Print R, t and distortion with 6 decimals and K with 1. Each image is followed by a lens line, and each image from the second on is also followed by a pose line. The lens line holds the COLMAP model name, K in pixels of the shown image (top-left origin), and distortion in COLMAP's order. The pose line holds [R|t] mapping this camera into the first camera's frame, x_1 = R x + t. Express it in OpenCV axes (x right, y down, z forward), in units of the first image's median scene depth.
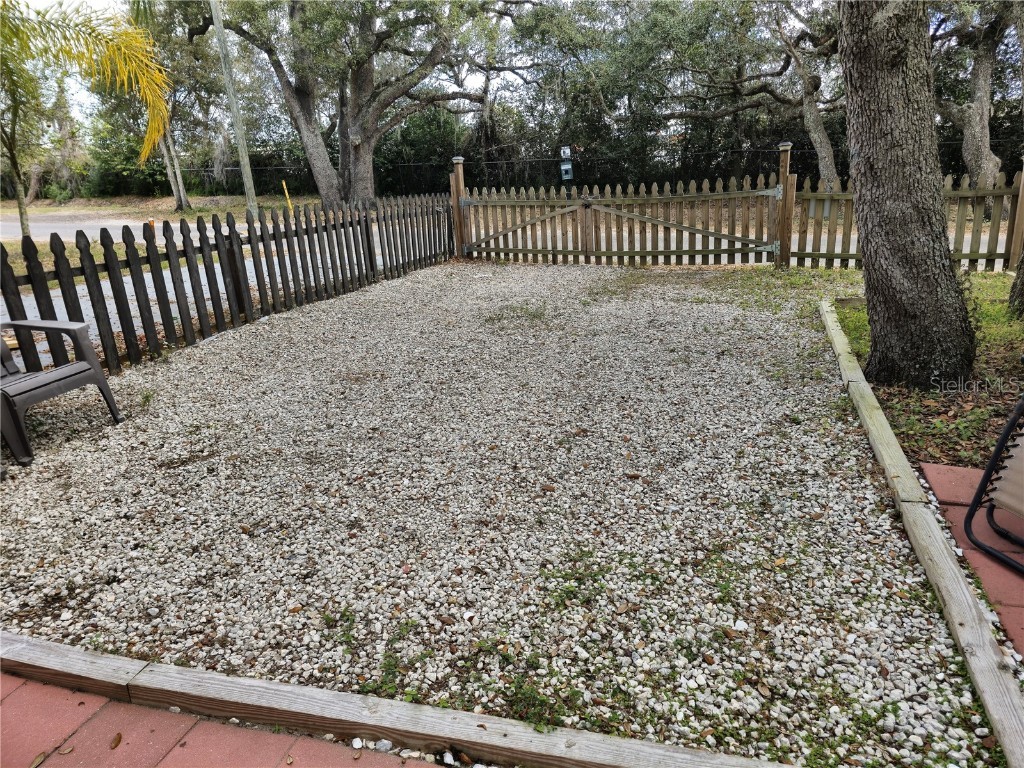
lens RADIAL K [[680.8, 0, 516.5], [0, 680.8, 379.5], [0, 0, 1]] dist [0.060730, -0.037185]
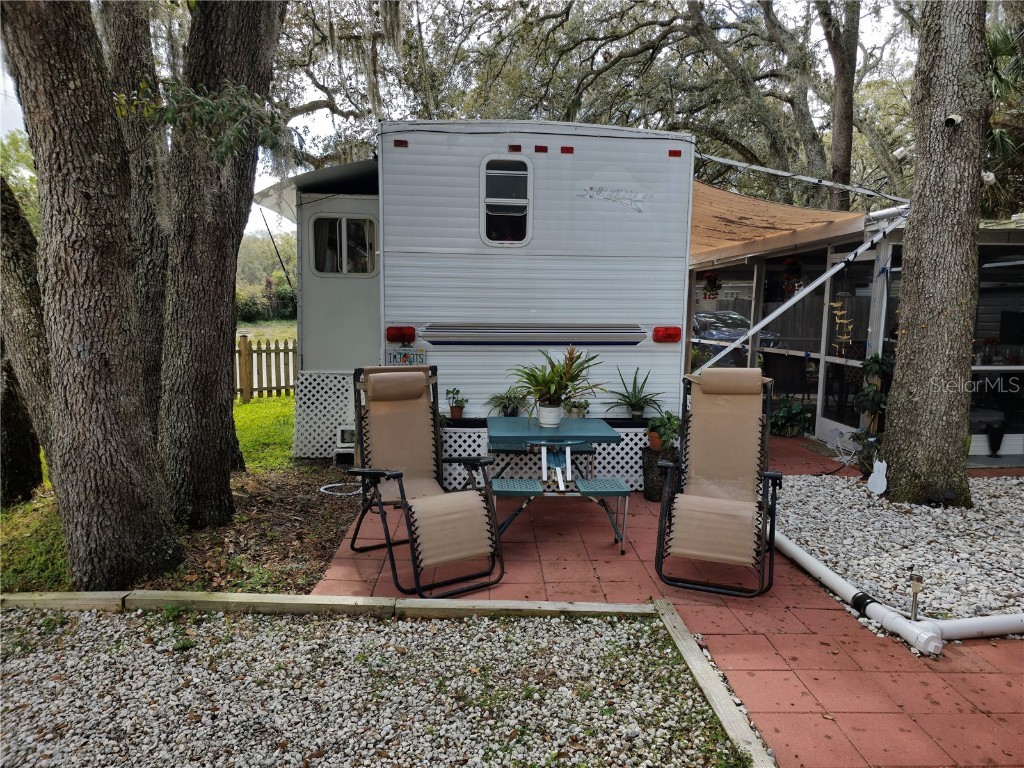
lens RADIAL K [[680.8, 0, 515.0], [0, 680.8, 385.9], [0, 0, 1]] dist [0.060730, -0.037185]
pose [[-0.337468, -0.066781, 0.938965, -0.541899], [0.281785, 0.944574, 0.168454, -0.286805], [-0.898172, 0.321434, -0.299946, 0.815882]]
